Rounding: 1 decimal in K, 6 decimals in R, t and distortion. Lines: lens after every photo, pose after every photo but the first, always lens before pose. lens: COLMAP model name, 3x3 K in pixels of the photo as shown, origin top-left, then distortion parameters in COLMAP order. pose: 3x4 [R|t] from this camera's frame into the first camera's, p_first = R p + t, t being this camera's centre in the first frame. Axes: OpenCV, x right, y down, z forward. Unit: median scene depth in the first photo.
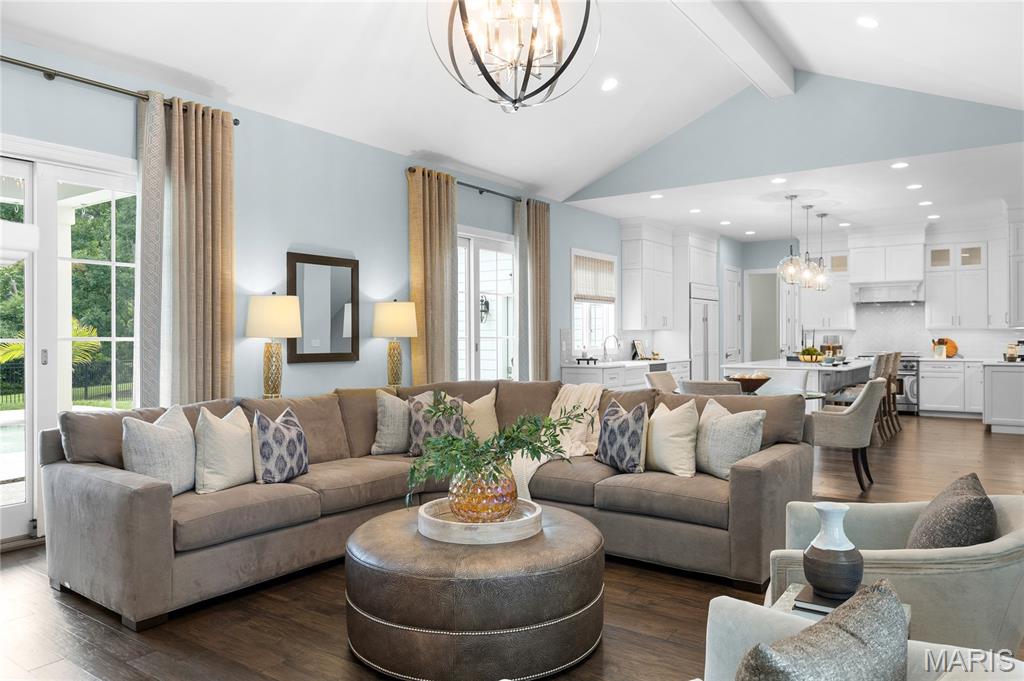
lens RADIAL K [[704.6, 0, 511.5], [0, 704.6, 341.2], [0, 0, 1]] dist [-0.005947, 0.000907]
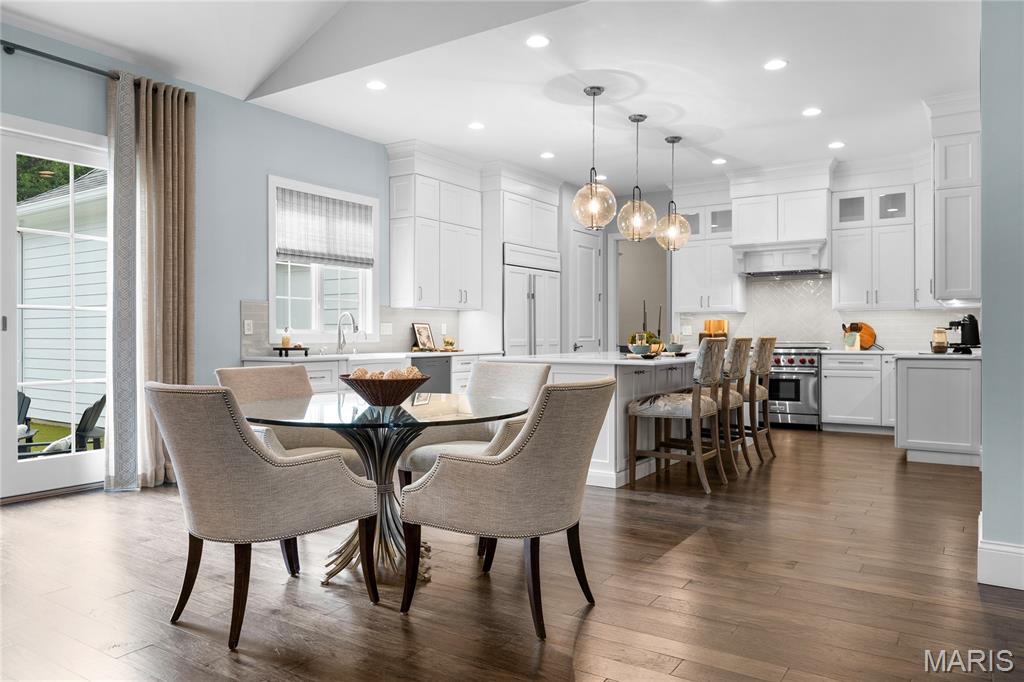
lens RADIAL K [[719.9, 0, 512.0], [0, 719.9, 341.0], [0, 0, 1]] dist [-0.000925, -0.002407]
pose [[0.999235, 0.001496, 0.039071, 0.240154], [-0.001519, 0.999999, 0.000574, 0.015243], [-0.039070, -0.000633, 0.999236, 0.287087]]
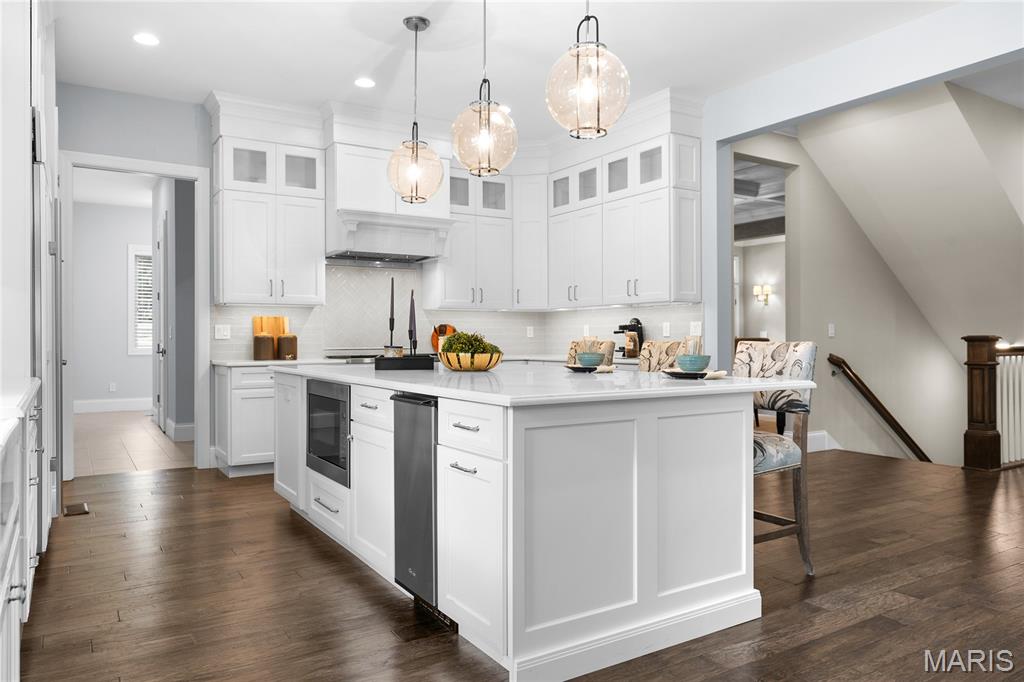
lens RADIAL K [[704.6, 0, 511.5], [0, 704.6, 341.7], [0, 0, 1]] dist [-0.005947, 0.000907]
pose [[0.376471, 0.000324, 0.926428, 0.062943], [0.005400, 0.999982, -0.002544, 0.013483], [-0.926413, 0.005961, 0.376462, 0.735980]]
